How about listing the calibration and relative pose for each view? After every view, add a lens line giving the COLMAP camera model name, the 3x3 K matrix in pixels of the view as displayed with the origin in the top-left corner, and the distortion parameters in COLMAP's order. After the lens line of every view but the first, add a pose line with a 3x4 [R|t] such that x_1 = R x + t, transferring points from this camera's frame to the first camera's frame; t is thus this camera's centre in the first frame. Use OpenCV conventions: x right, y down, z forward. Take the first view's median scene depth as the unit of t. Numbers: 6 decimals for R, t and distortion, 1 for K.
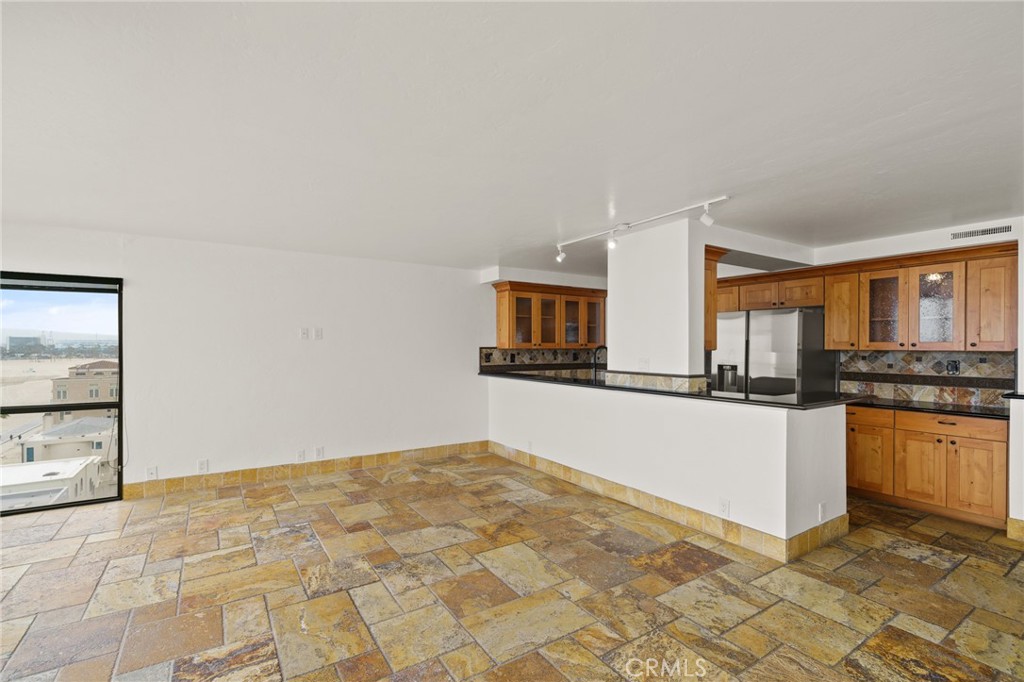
lens RADIAL K [[463.2, 0, 511.5], [0, 463.2, 342.1], [0, 0, 1]] dist [-0.001443, 0.000302]
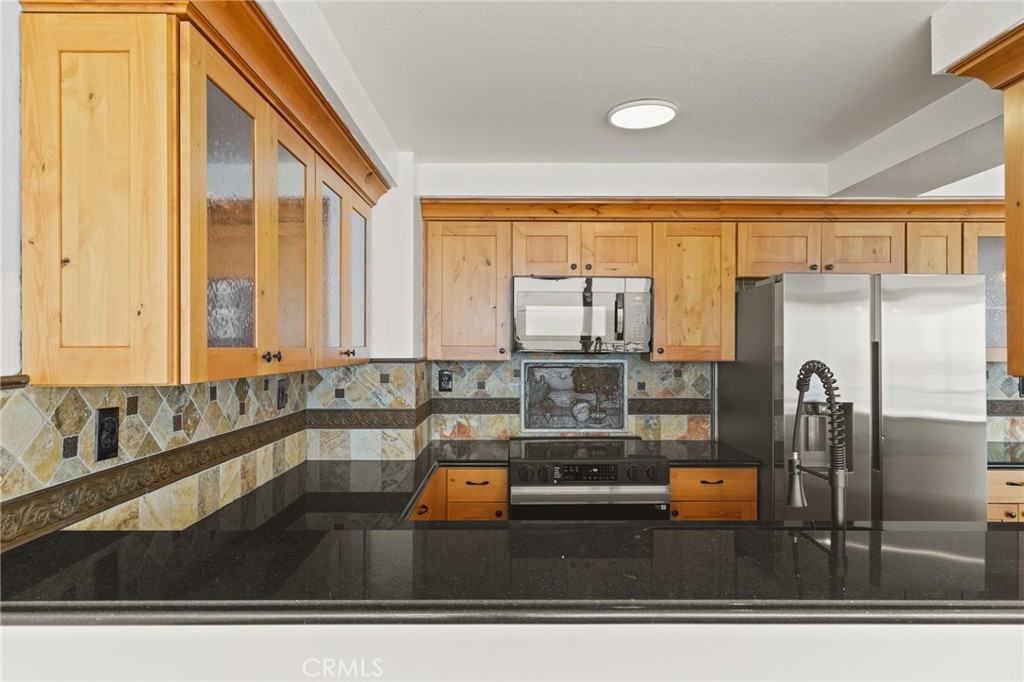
lens RADIAL K [[605.3, 0, 509.9], [0, 605.3, 342.7], [0, 0, 1]] dist [0.005517, 0.000733]
pose [[0.546337, 0.005545, 0.837547, -0.117058], [-0.005991, 0.999978, -0.002713, -0.000408], [-0.837544, -0.003535, 0.546358, 0.805278]]
